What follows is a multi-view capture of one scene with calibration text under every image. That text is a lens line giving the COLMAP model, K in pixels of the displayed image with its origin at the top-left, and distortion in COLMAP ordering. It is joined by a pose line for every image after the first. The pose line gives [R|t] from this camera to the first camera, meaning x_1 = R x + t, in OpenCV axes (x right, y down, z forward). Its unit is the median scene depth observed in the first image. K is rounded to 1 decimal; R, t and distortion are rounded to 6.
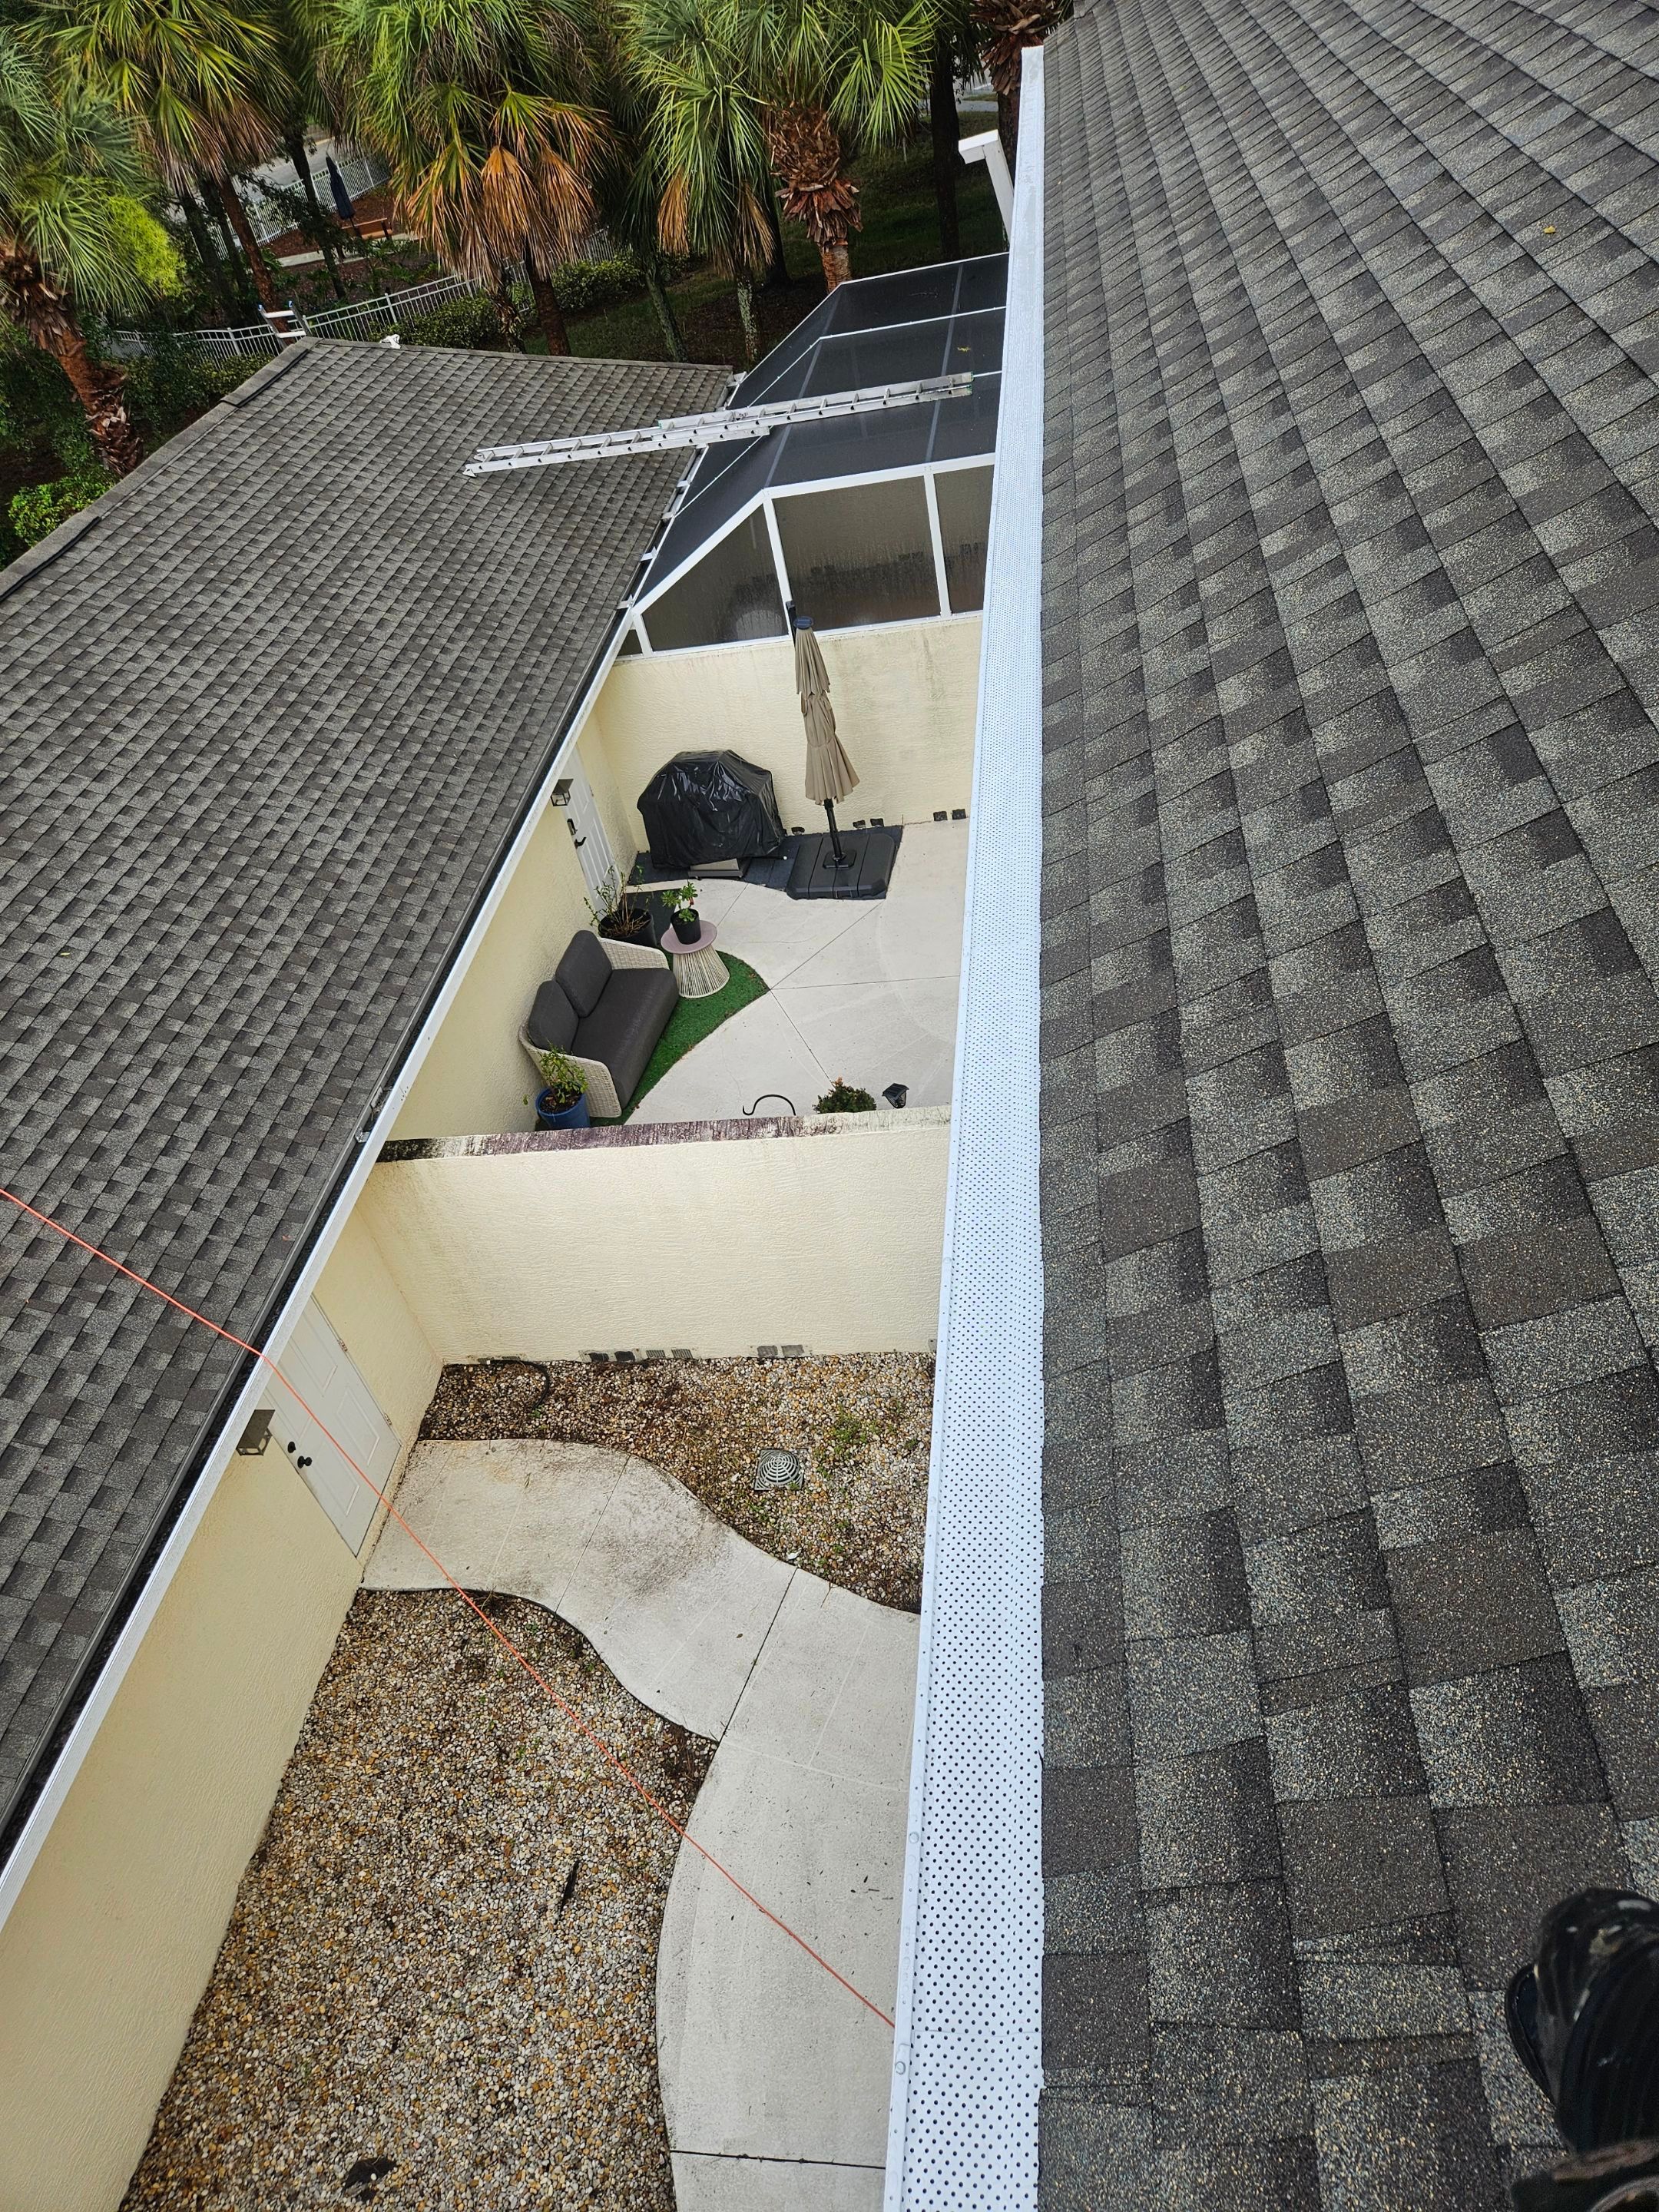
lens RADIAL K [[1462.1, 0, 830.9], [0, 1462.1, 1117.9], [0, 0, 1]] dist [0.084456, -0.073659]
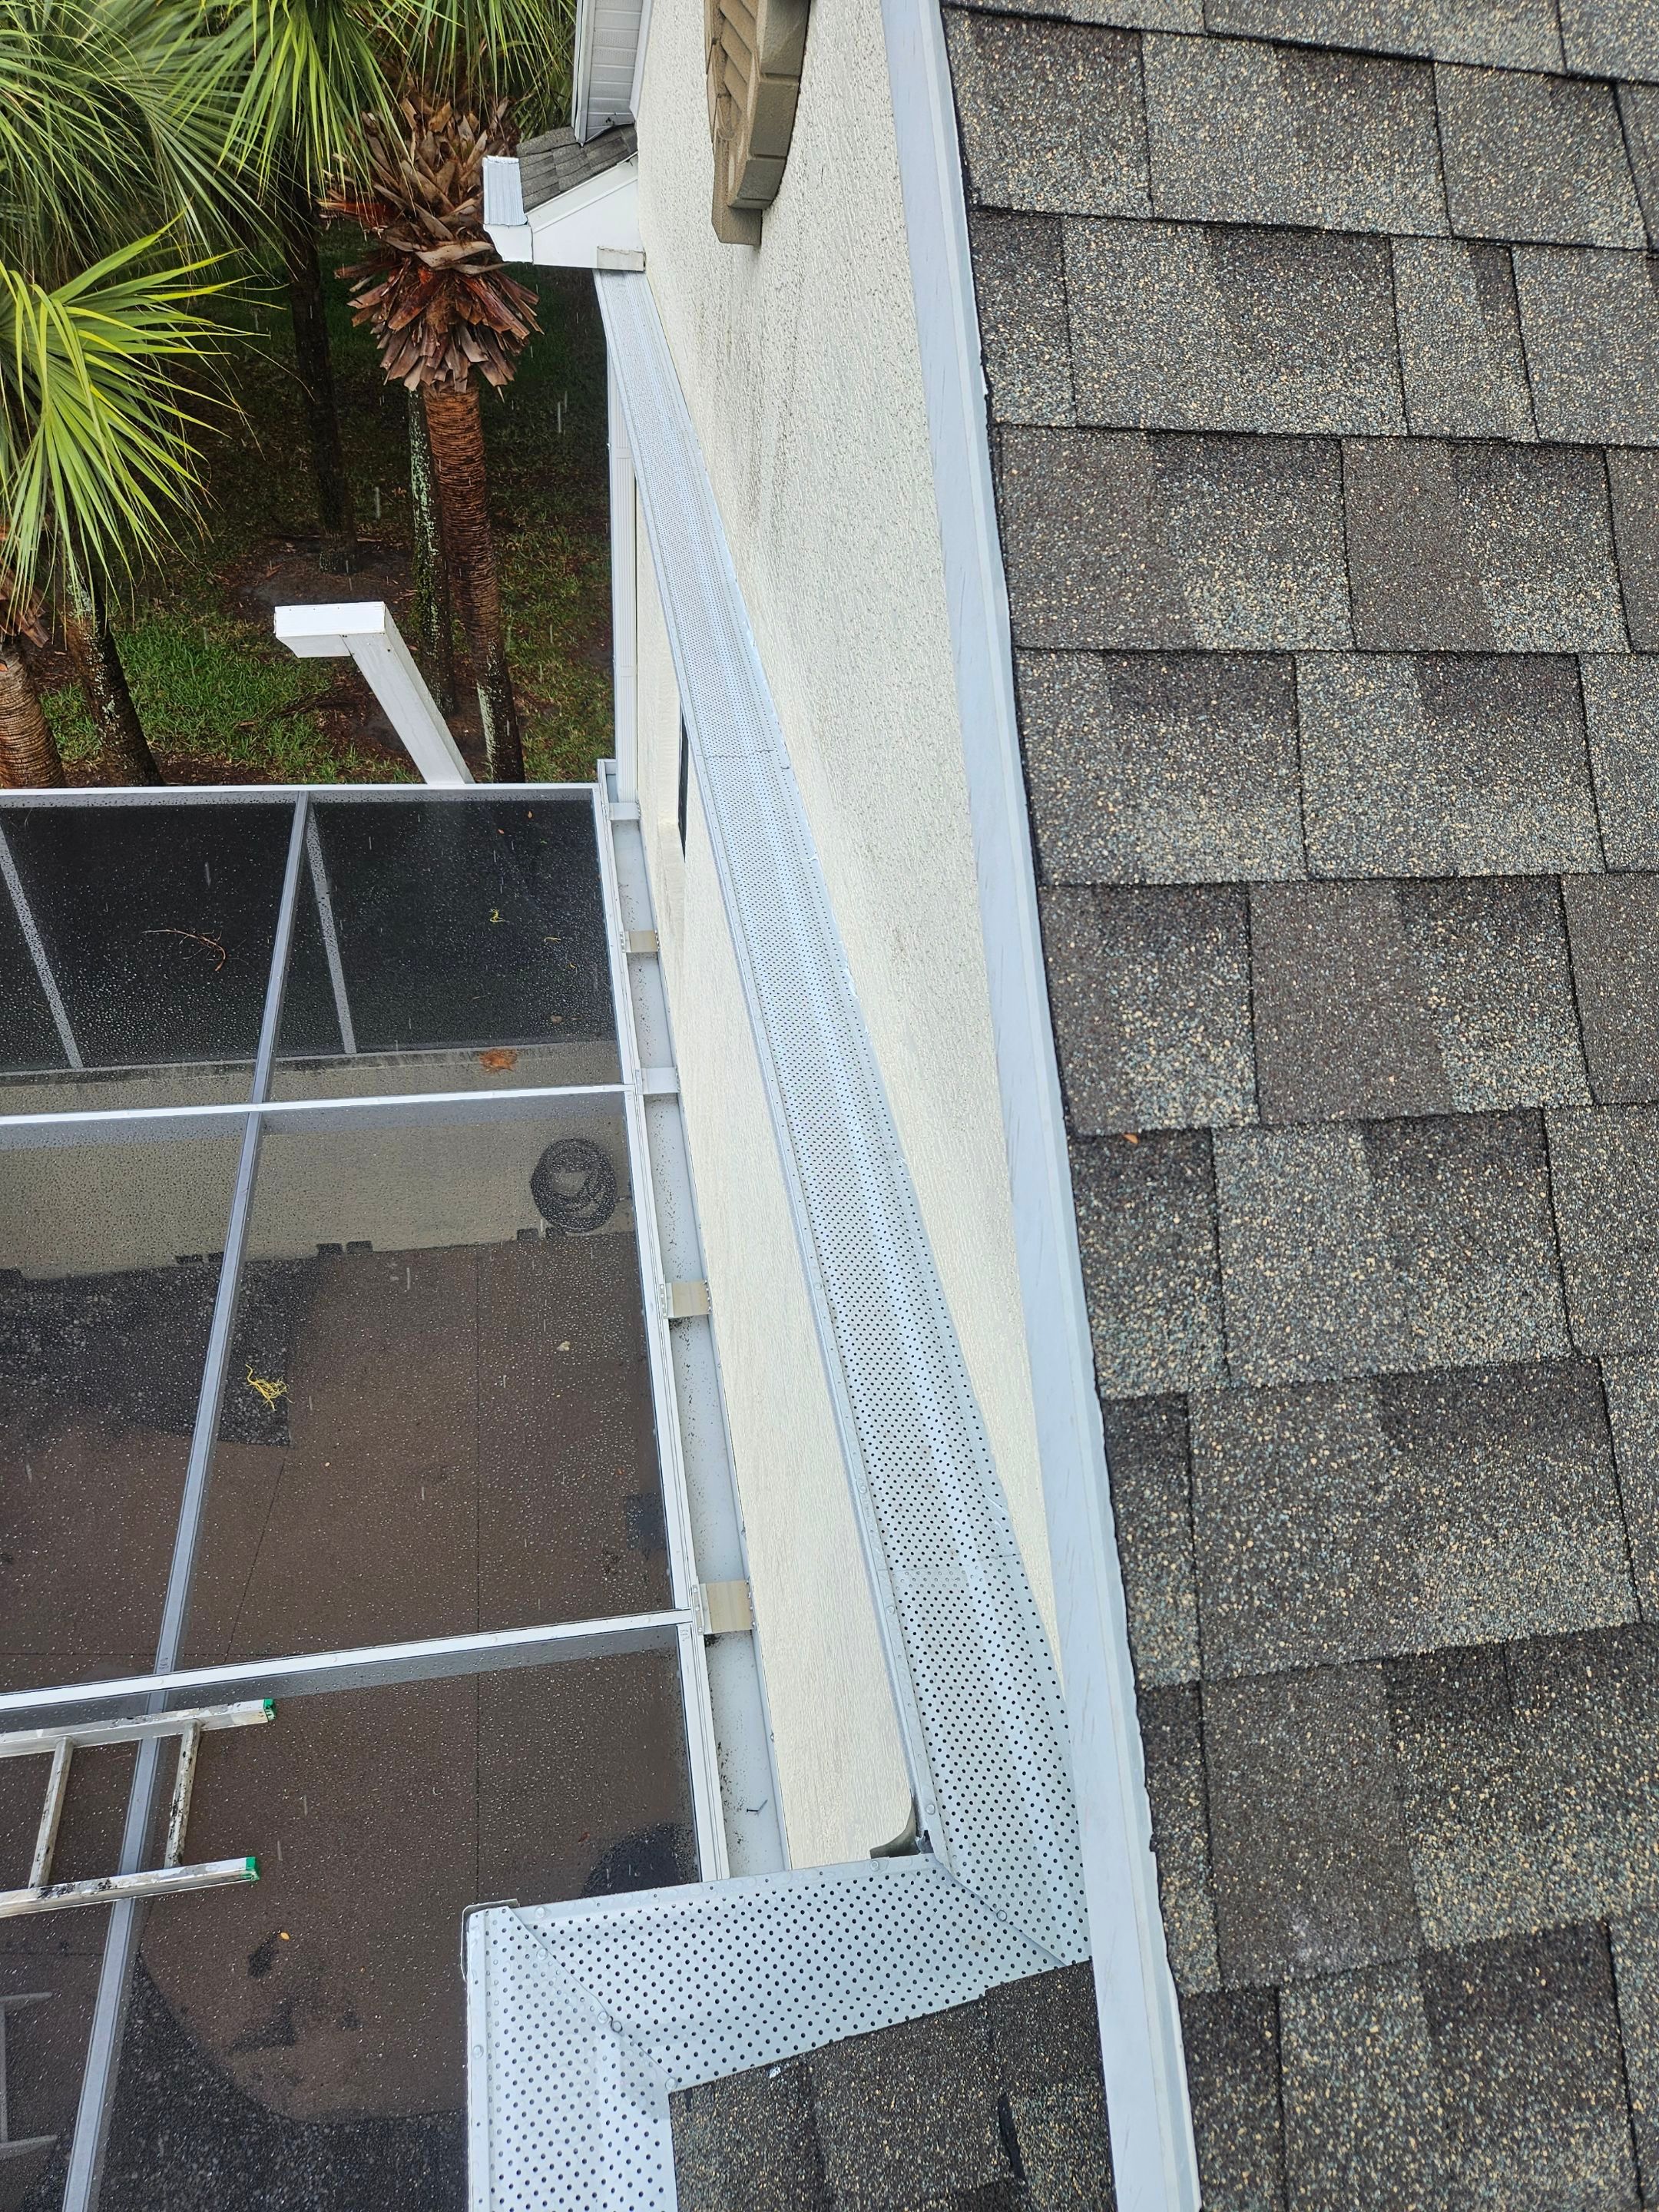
lens RADIAL K [[1500.0, 0, 826.4], [0, 1500.0, 1080.4], [0, 0, 1]] dist [0.084456, -0.080552]
pose [[0.930640, 0.004945, 0.365902, 0.129300], [-0.002944, 0.999978, -0.006027, -0.920205], [-0.365923, 0.004532, 0.930634, 1.038876]]
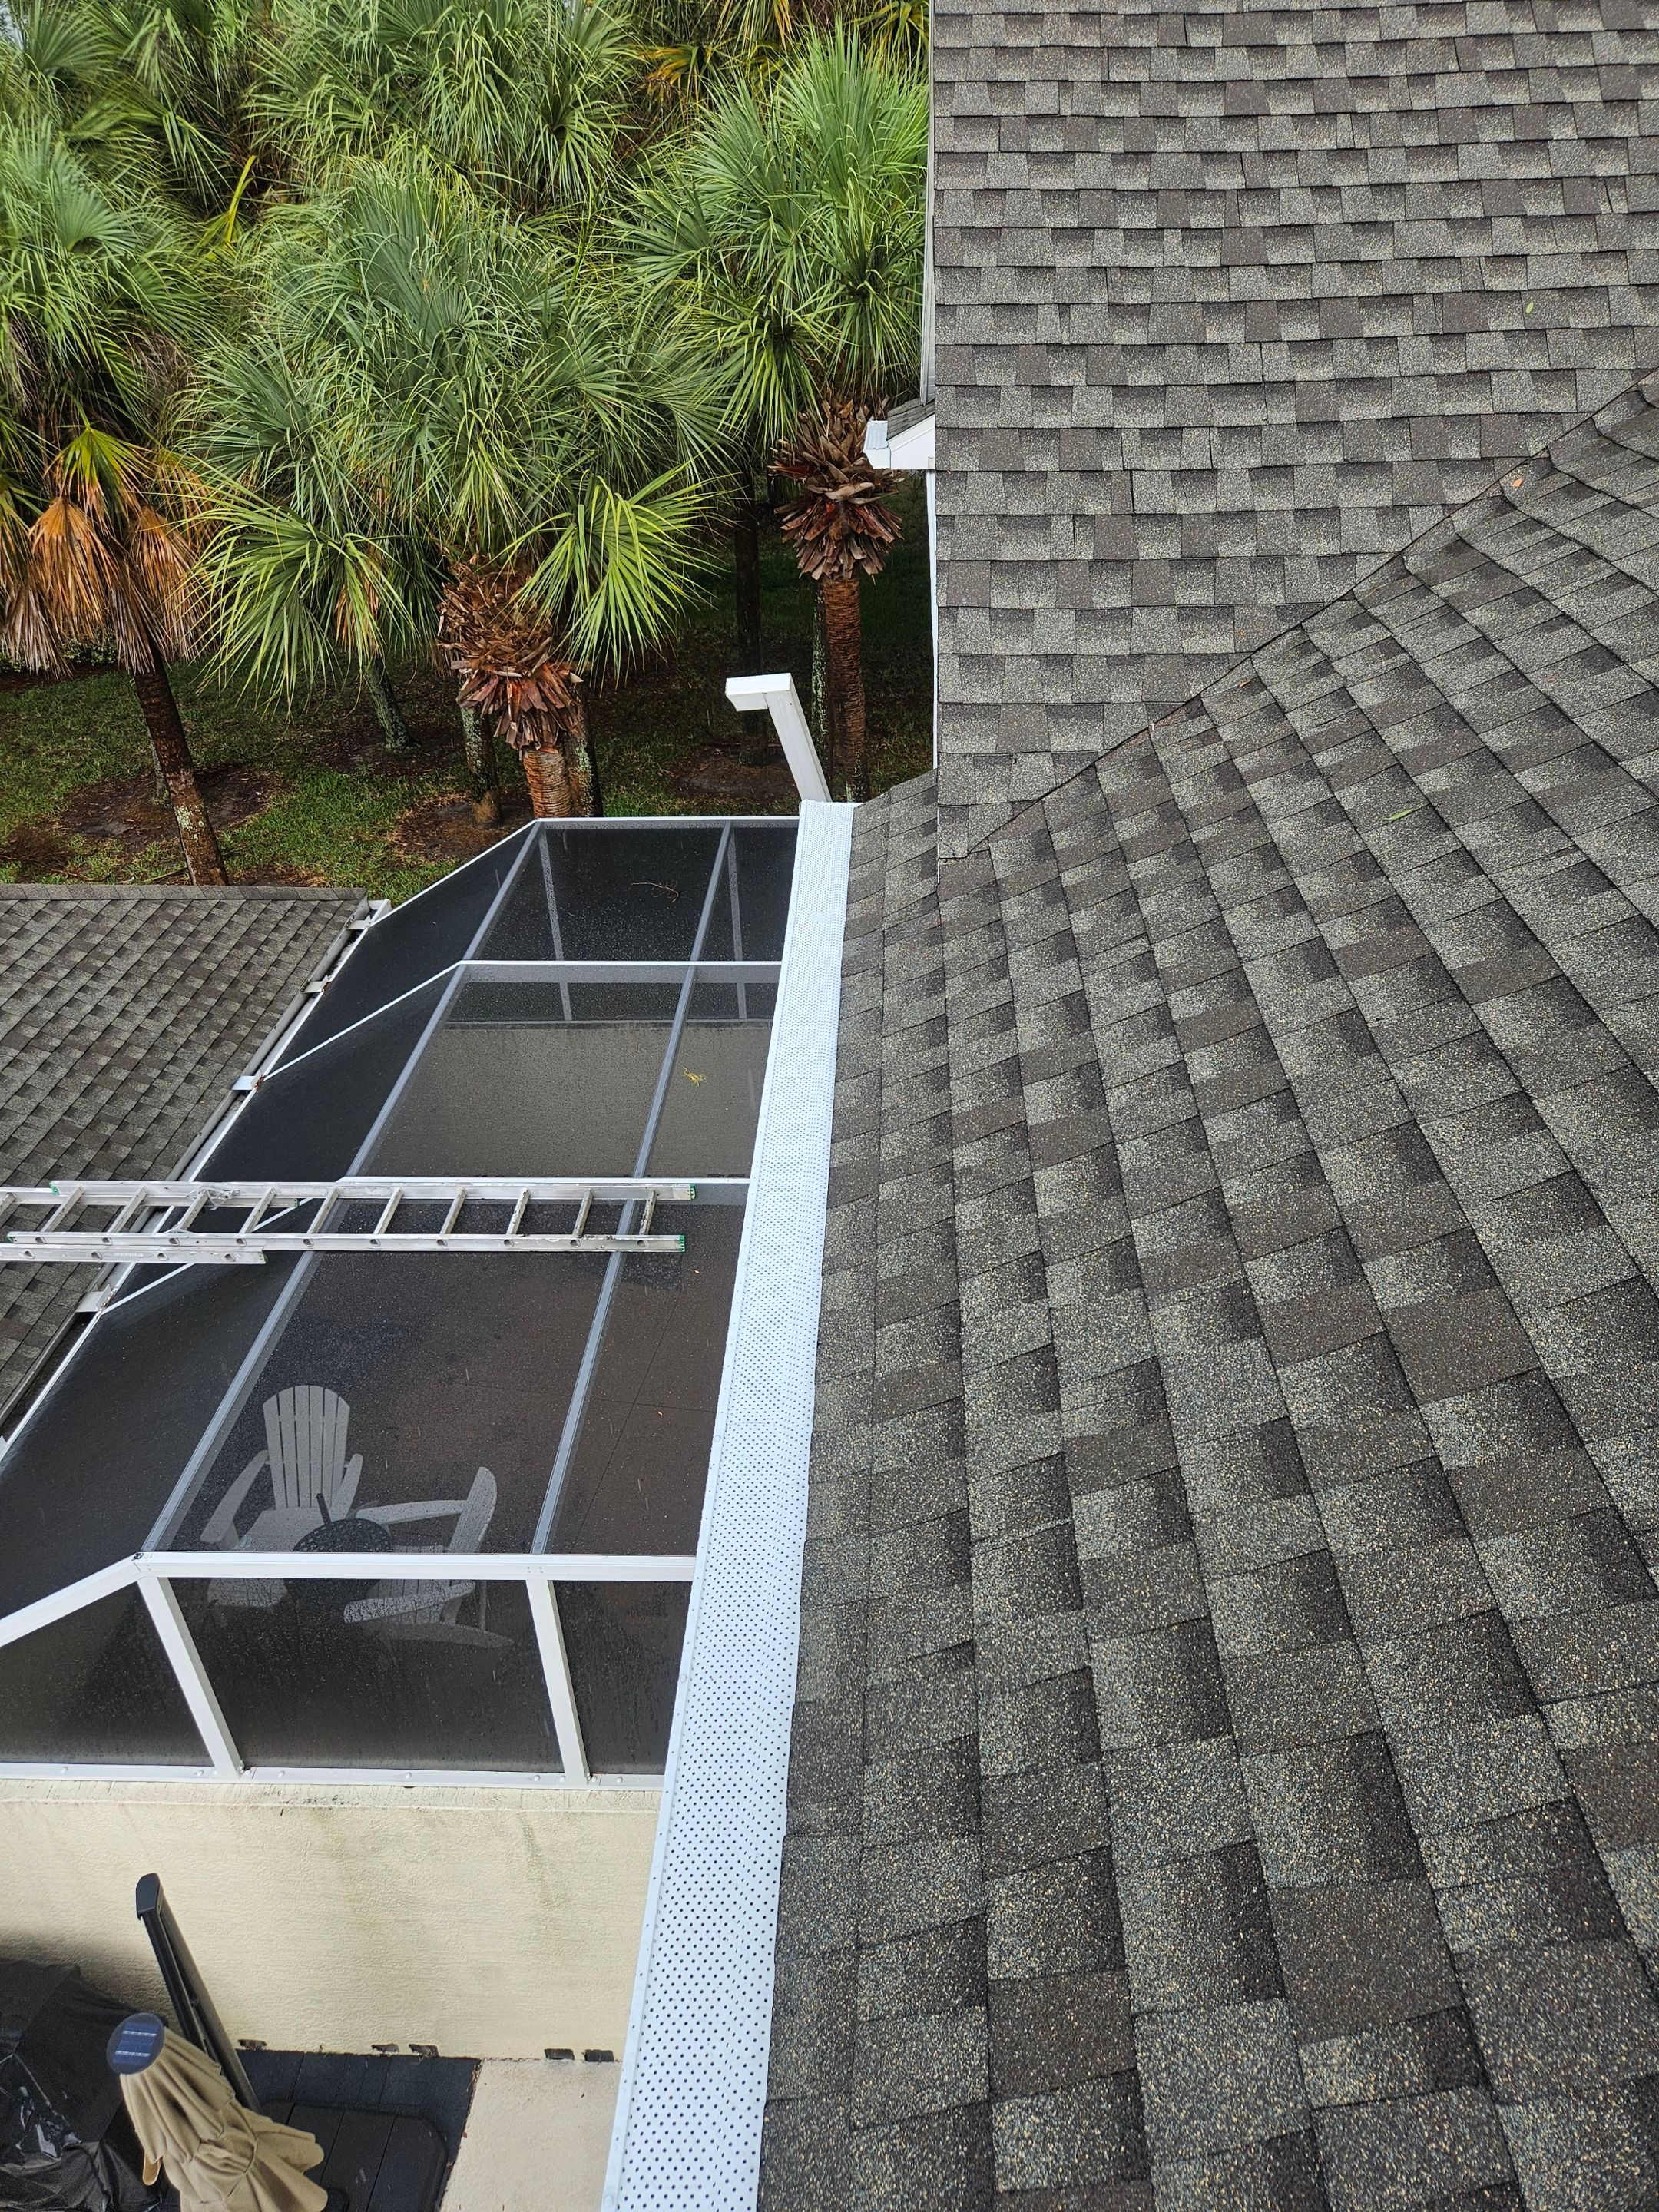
lens RADIAL K [[1499.4, 0, 838.3], [0, 1499.4, 1106.0], [0, 0, 1]] dist [0.082764, -0.077253]
pose [[0.986033, 0.090861, 0.139580, 0.103387], [-0.068288, 0.984953, -0.158759, -0.666374], [-0.151905, 0.147010, 0.977401, 0.720925]]
